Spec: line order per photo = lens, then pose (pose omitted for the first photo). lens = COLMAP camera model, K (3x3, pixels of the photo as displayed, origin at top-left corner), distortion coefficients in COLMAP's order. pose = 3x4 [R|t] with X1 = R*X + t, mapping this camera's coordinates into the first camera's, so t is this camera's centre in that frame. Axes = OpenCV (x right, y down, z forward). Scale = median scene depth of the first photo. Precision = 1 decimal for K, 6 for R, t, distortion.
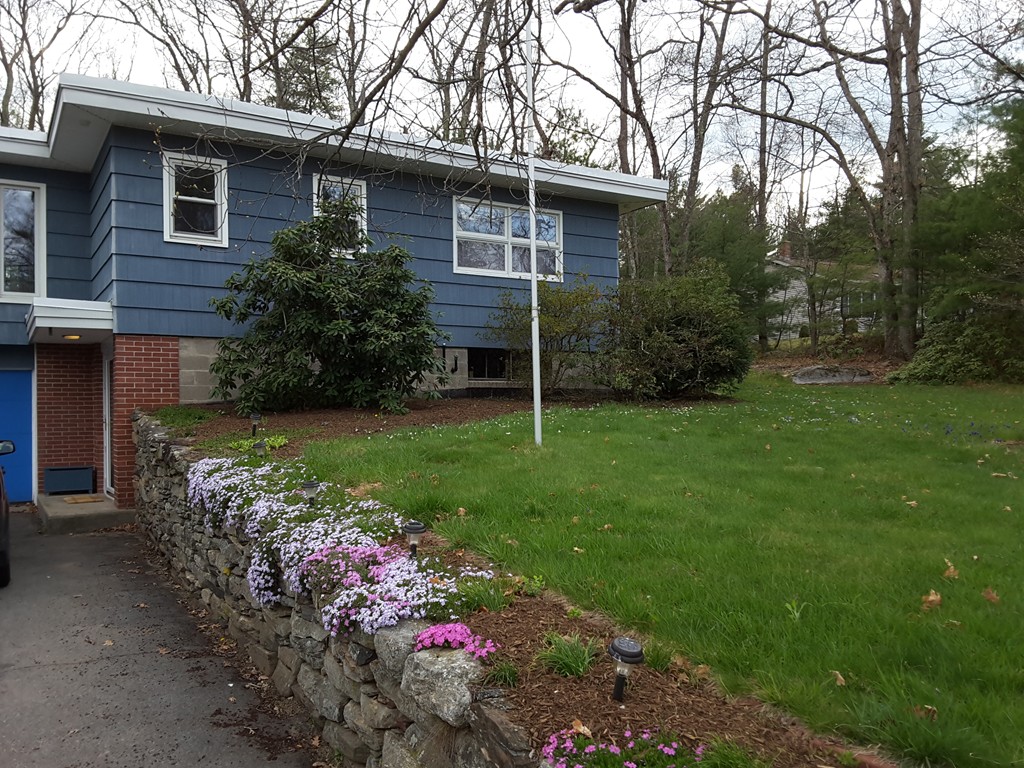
lens RADIAL K [[826.5, 0, 516.3], [0, 826.5, 404.0], [0, 0, 1]] dist [0.138006, -0.215710]
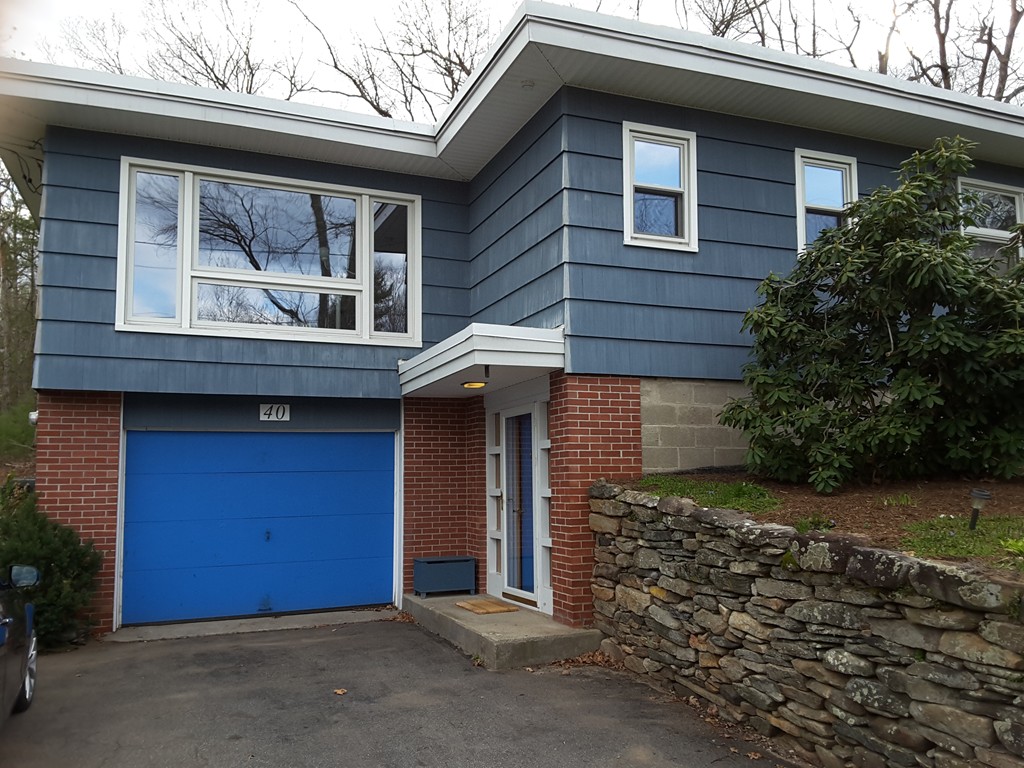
lens RADIAL K [[826.5, 0, 516.3], [0, 826.5, 404.0], [0, 0, 1]] dist [0.138006, -0.215710]
pose [[0.985840, -0.018544, -0.166660, -0.351469], [0.003766, 0.996064, -0.088552, 0.002805], [0.167646, 0.086670, 0.982030, 0.272959]]
